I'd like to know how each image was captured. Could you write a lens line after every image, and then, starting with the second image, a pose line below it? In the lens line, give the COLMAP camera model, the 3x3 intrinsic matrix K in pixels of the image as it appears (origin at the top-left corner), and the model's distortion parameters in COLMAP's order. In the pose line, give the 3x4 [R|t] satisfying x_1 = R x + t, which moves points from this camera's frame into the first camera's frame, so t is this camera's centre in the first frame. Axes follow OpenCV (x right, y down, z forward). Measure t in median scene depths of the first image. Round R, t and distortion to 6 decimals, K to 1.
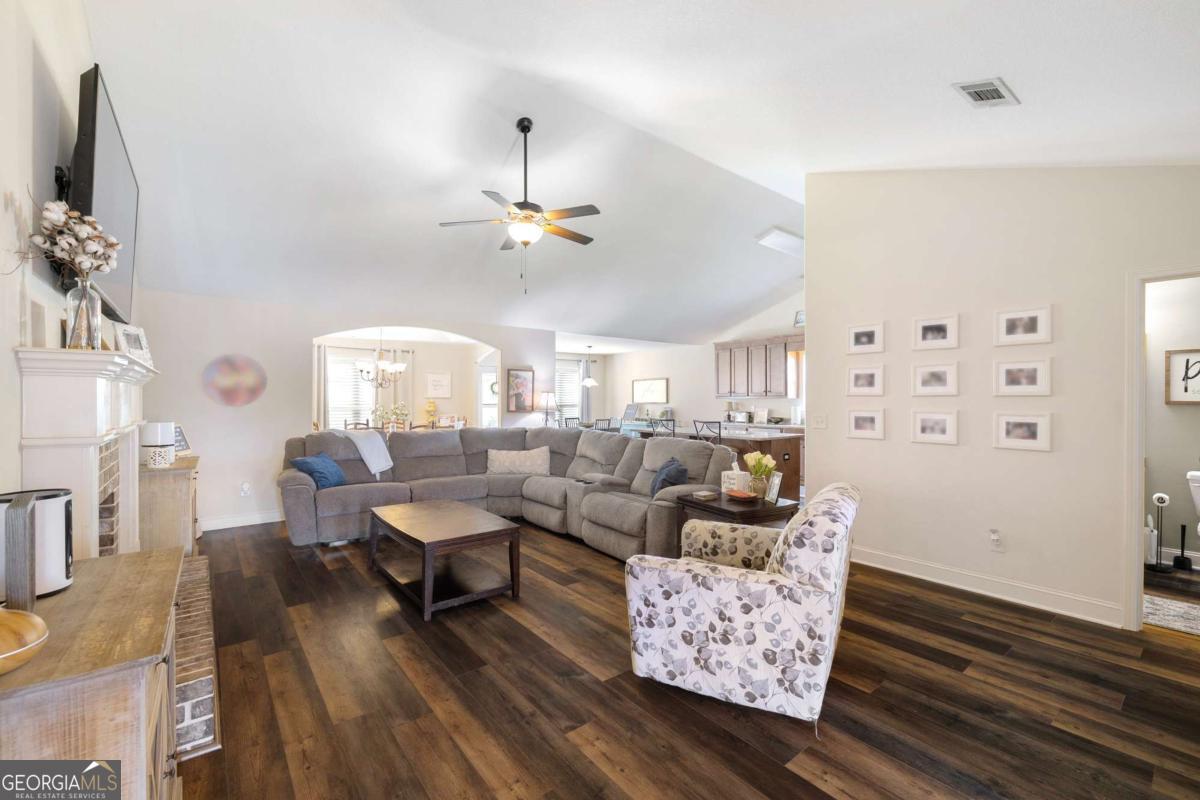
lens RADIAL K [[505.6, 0, 599.4], [0, 505.6, 401.2], [0, 0, 1]] dist [-0.002610, 0.001613]
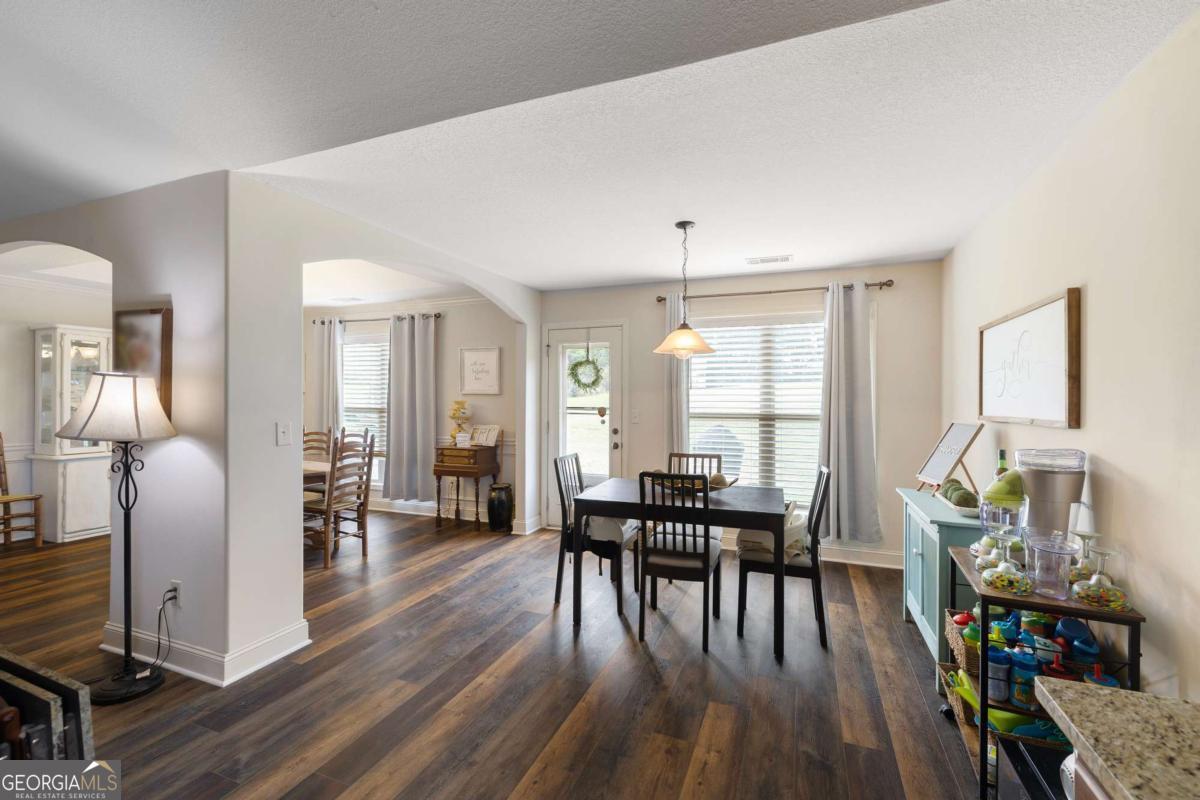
lens RADIAL K [[505.6, 0, 606.6], [0, 505.6, 402.4], [0, 0, 1]] dist [-0.002610, 0.001613]
pose [[0.506270, 0.016518, -0.862217, 0.721973], [-0.011215, 0.999858, 0.012570, -0.018234], [0.862302, 0.003306, 0.506384, 2.620942]]
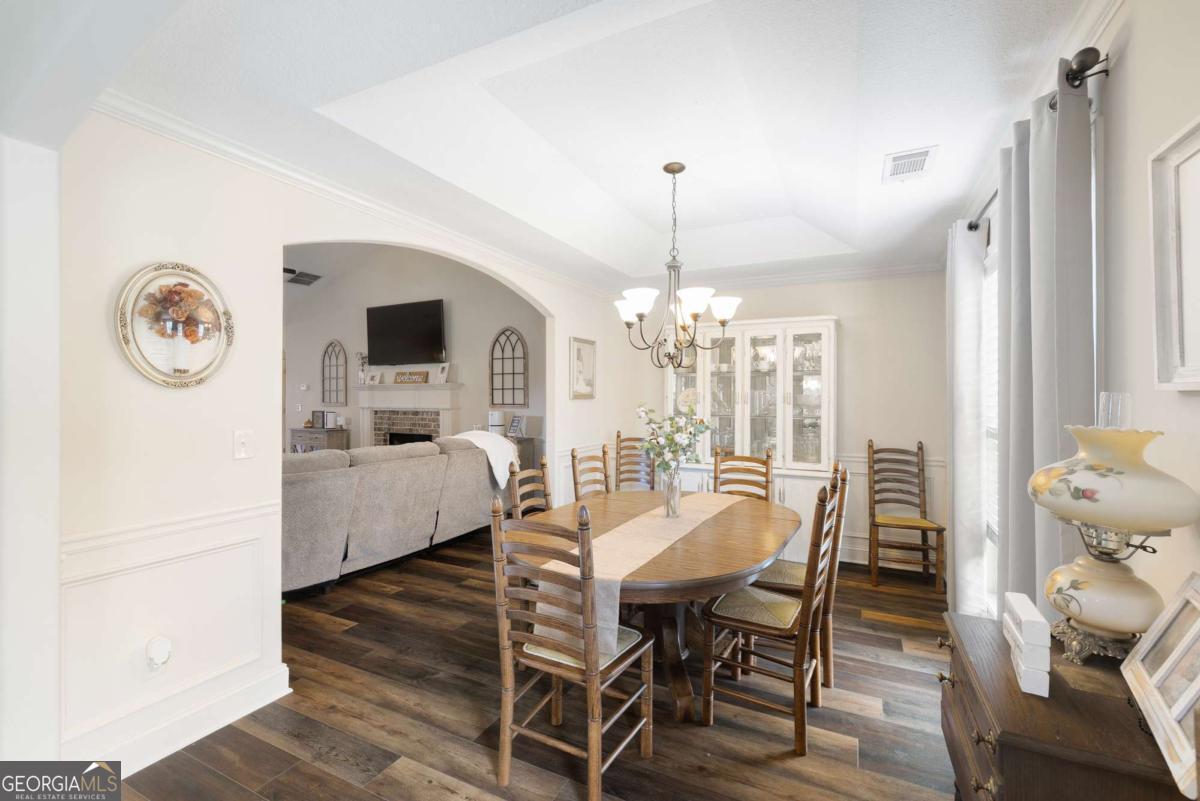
lens RADIAL K [[505.6, 0, 603.2], [0, 505.6, 394.7], [0, 0, 1]] dist [-0.002610, 0.001613]
pose [[-0.898515, 0.000132, -0.438943, -0.574250], [-0.000955, 0.999997, 0.002256, -0.017623], [0.438942, 0.002446, -0.898512, 3.208521]]
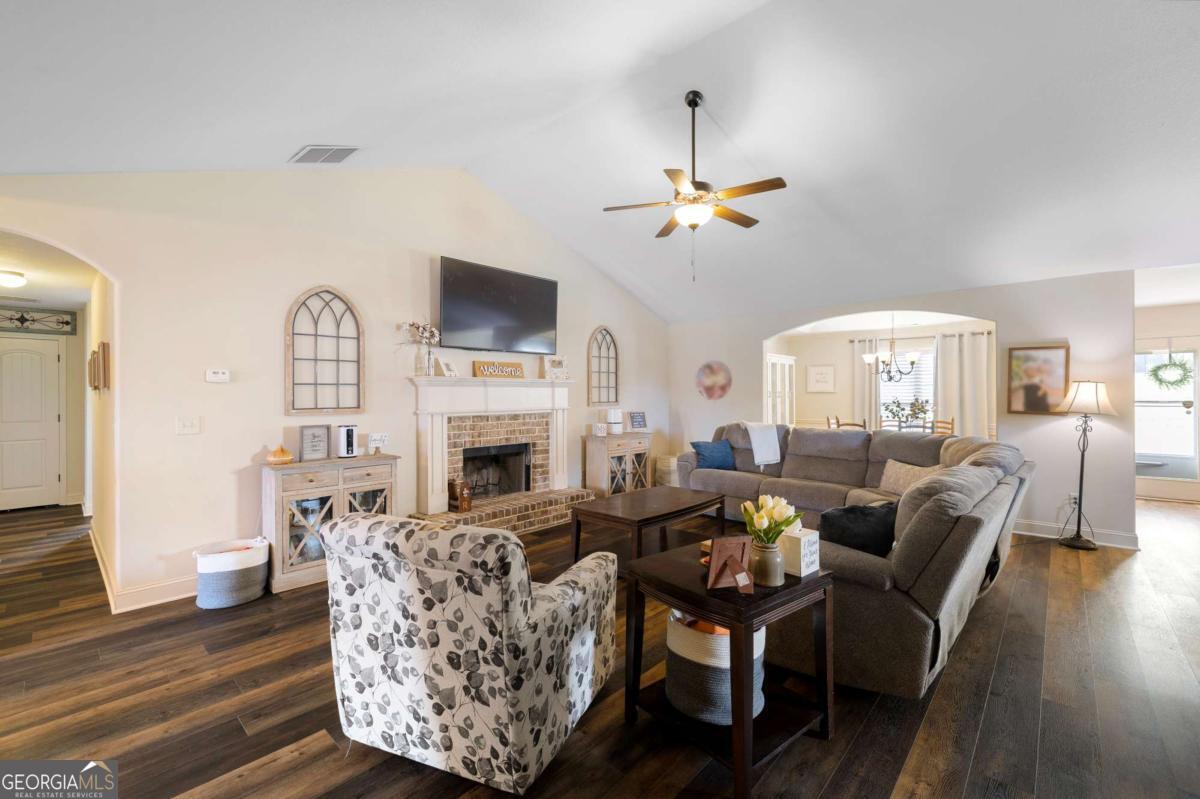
lens RADIAL K [[505.6, 0, 598.2], [0, 505.6, 400.2], [0, 0, 1]] dist [-0.002610, 0.001613]
pose [[0.161409, 0.010318, -0.986834, 0.914405], [-0.000460, 0.999946, 0.010379, -0.004510], [0.986887, -0.001221, 0.161405, 0.838660]]
